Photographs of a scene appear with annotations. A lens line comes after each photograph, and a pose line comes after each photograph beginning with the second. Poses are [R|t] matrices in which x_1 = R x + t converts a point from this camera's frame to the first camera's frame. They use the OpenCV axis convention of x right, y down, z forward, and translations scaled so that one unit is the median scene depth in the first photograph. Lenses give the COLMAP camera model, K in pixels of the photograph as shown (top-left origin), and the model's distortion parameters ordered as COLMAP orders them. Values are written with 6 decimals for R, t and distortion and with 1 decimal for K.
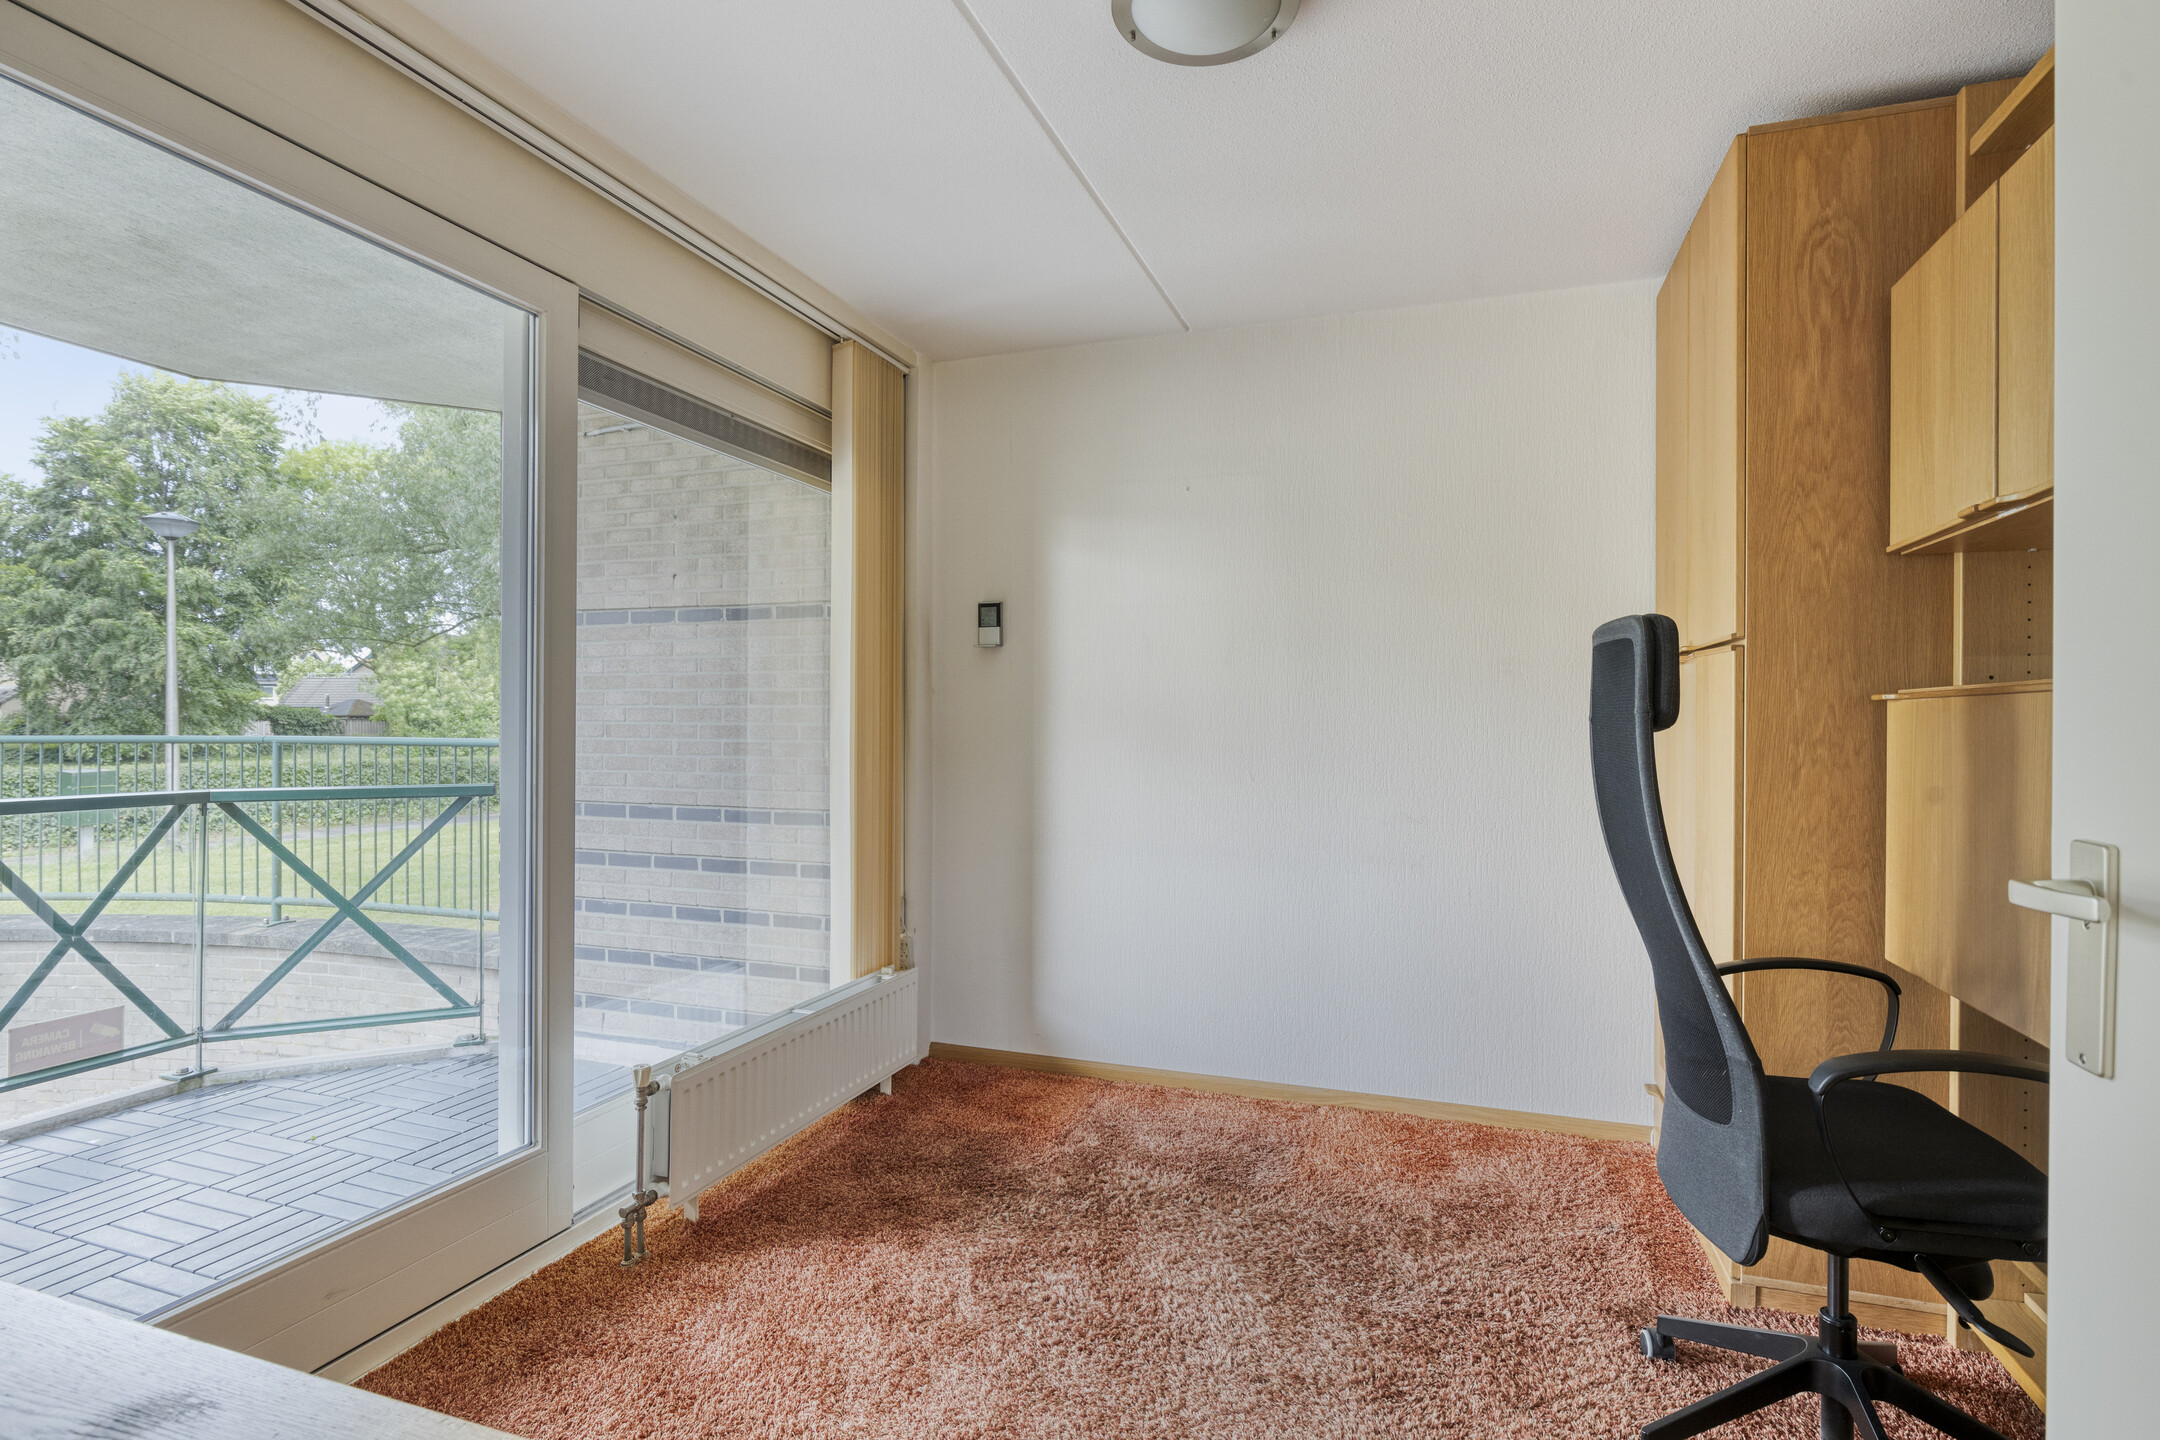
lens RADIAL K [[1064.2, 0, 1101.1], [0, 1064.2, 721.8], [0, 0, 1]] dist [-0.004242, 0.001913]
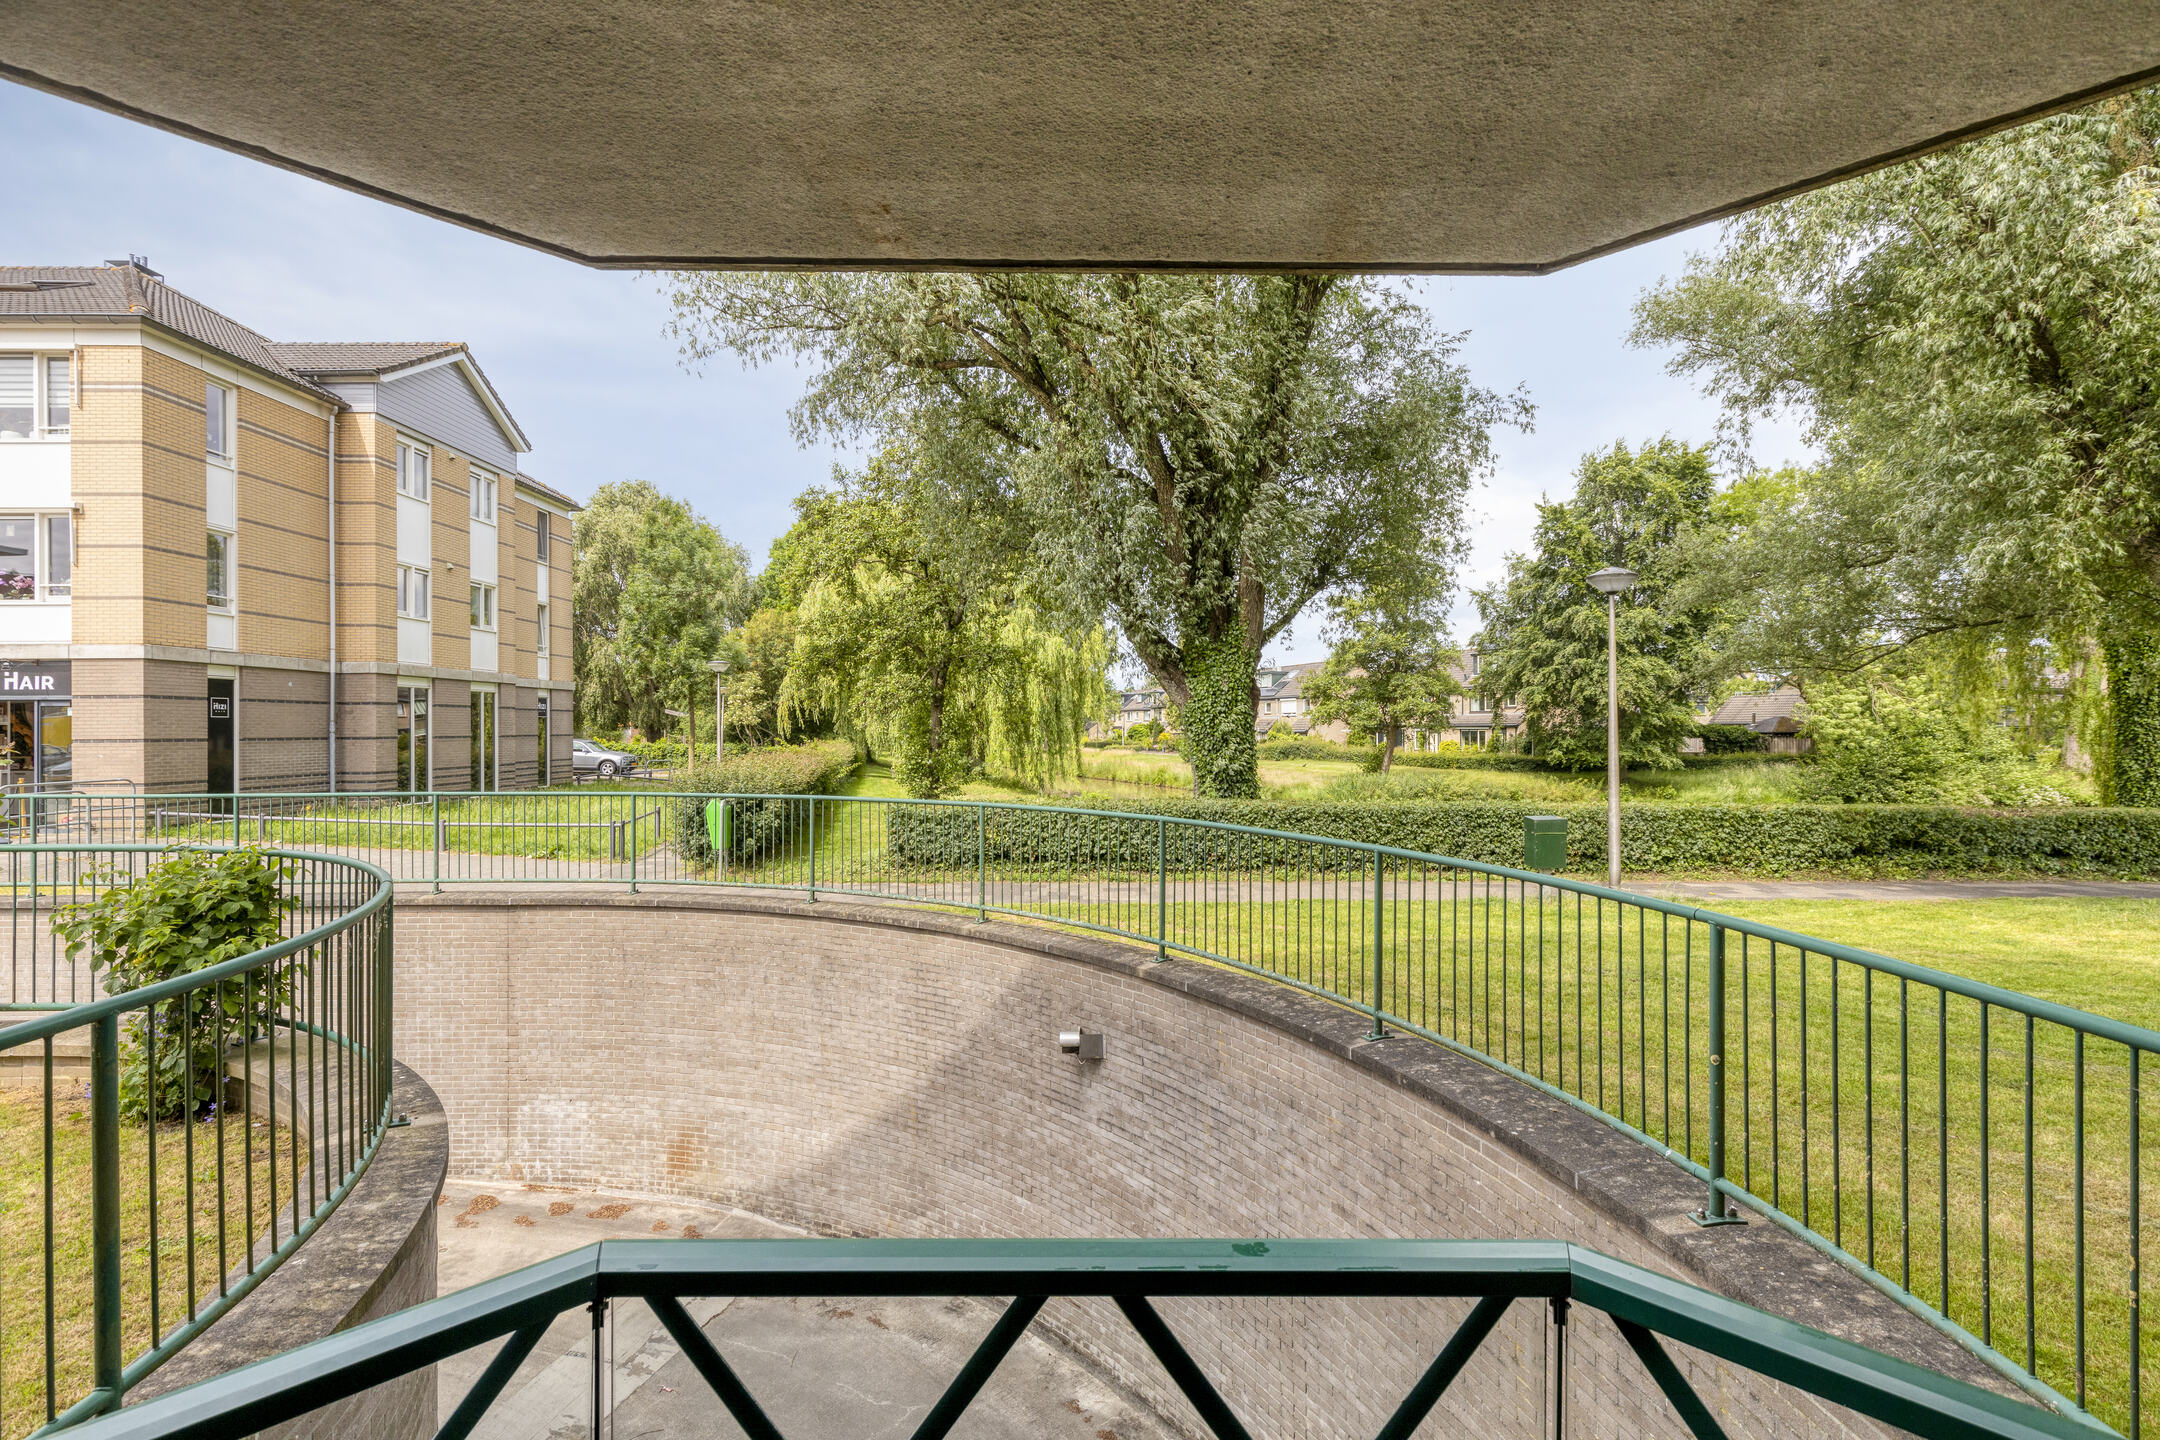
lens RADIAL K [[954.6, 0, 1083.7], [0, 954.6, 726.6], [0, 0, 1]] dist [-0.004196, -0.001977]
pose [[0.323970, -0.001489, -0.946066, -0.541683], [0.003555, 0.999994, -0.000356, -0.162961], [0.946061, -0.003248, 0.323973, 0.706191]]
